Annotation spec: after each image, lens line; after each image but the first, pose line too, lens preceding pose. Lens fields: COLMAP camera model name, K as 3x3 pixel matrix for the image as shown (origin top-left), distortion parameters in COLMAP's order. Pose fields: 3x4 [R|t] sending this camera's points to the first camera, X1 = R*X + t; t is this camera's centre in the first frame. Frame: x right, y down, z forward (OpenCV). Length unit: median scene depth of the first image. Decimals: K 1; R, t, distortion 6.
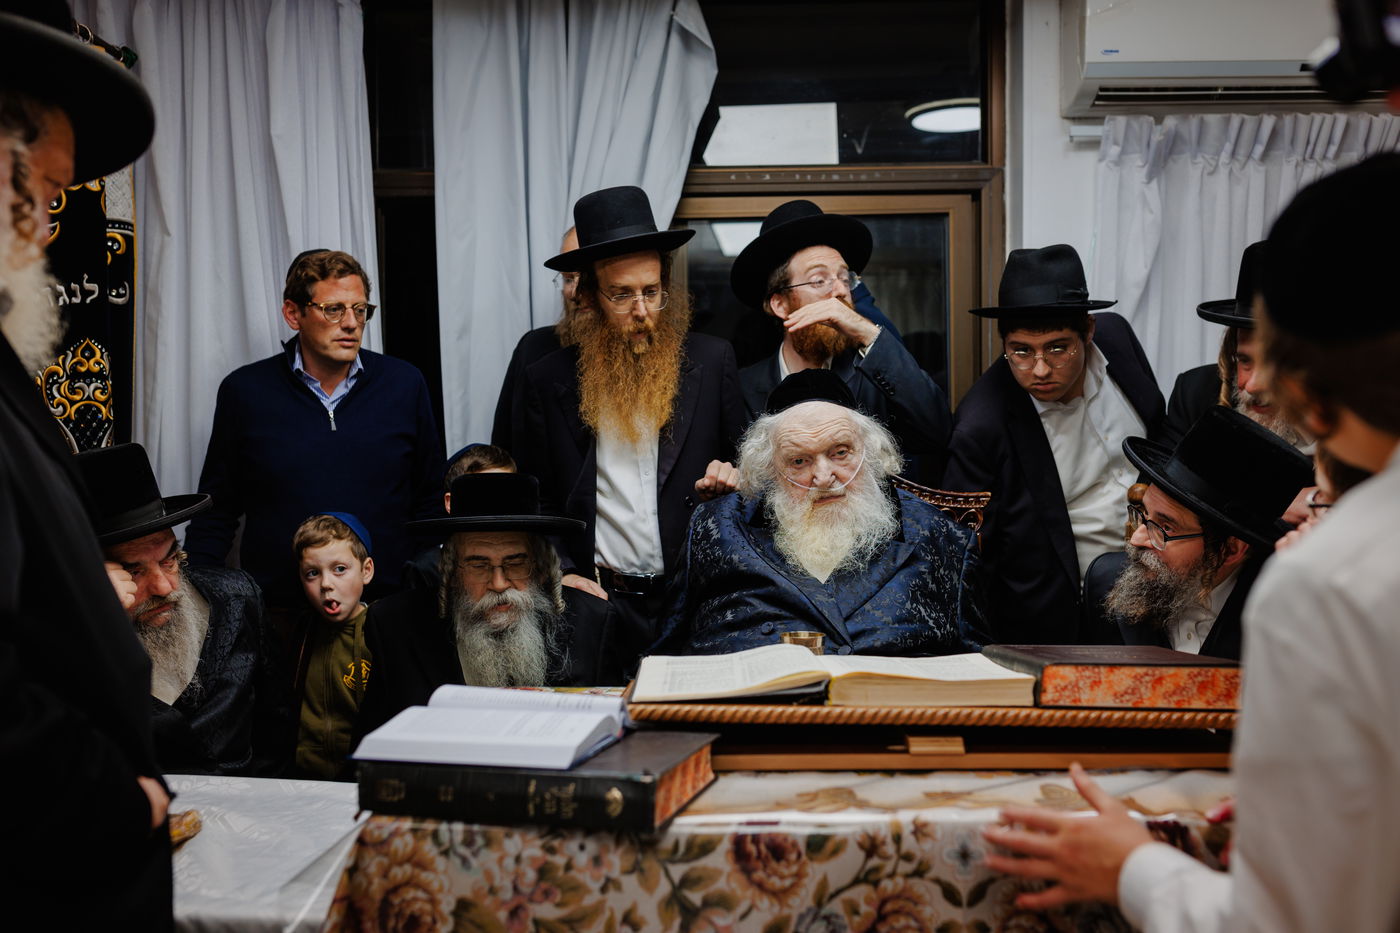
lens RADIAL K [[1340.9, 0, 691.8], [0, 1340.9, 477.3], [0, 0, 1]] dist [0.011726, 0.000000]
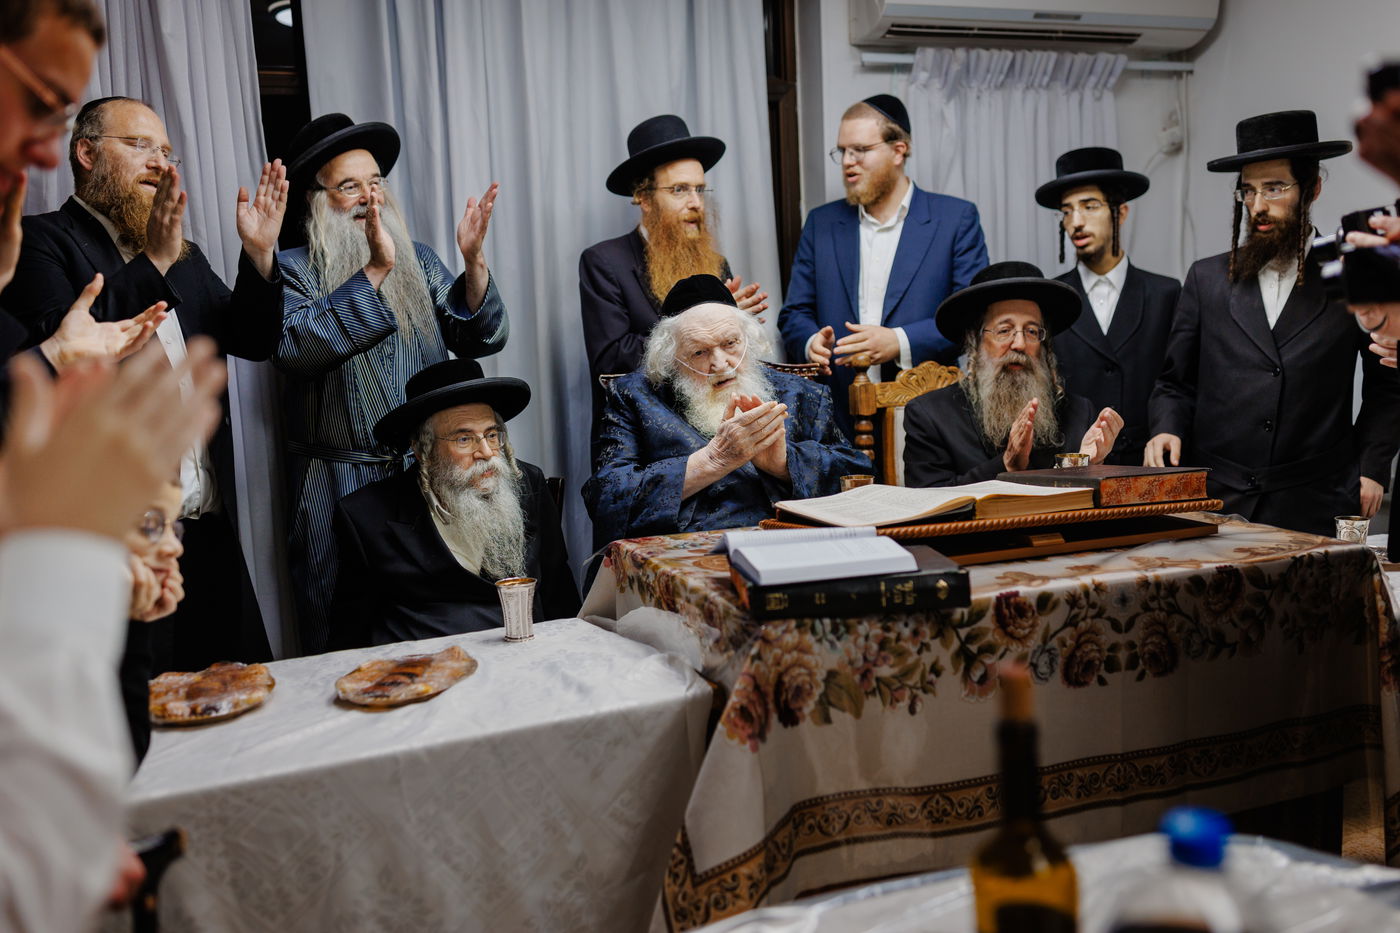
lens RADIAL K [[1340.9, 0, 705.5], [0, 1340.9, 466.4], [0, 0, 1]] dist [0.011726, 0.000000]
pose [[0.930129, -0.074963, 0.359500, -0.696079], [0.040289, 0.993865, 0.103001, -0.047460], [-0.365015, -0.081320, 0.927443, -0.226732]]
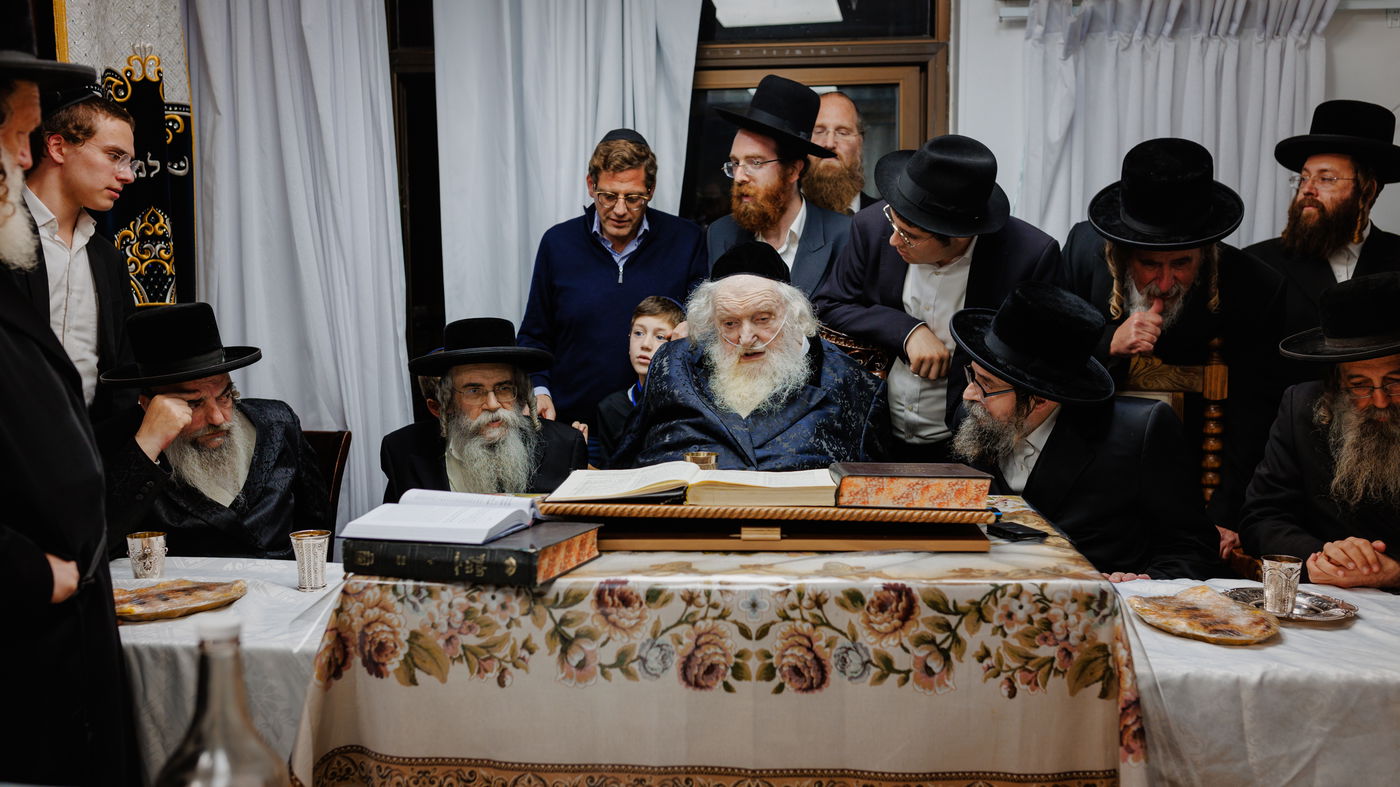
lens RADIAL K [[1344.0, 0, 693.8], [0, 1344.0, 426.8], [0, 0, 1]] dist [0.010149, 0.000000]
pose [[0.998817, 0.003271, -0.048510, 0.181017], [0.001345, 0.995495, 0.094809, -0.042149], [0.048601, -0.094763, 0.994313, -0.375460]]
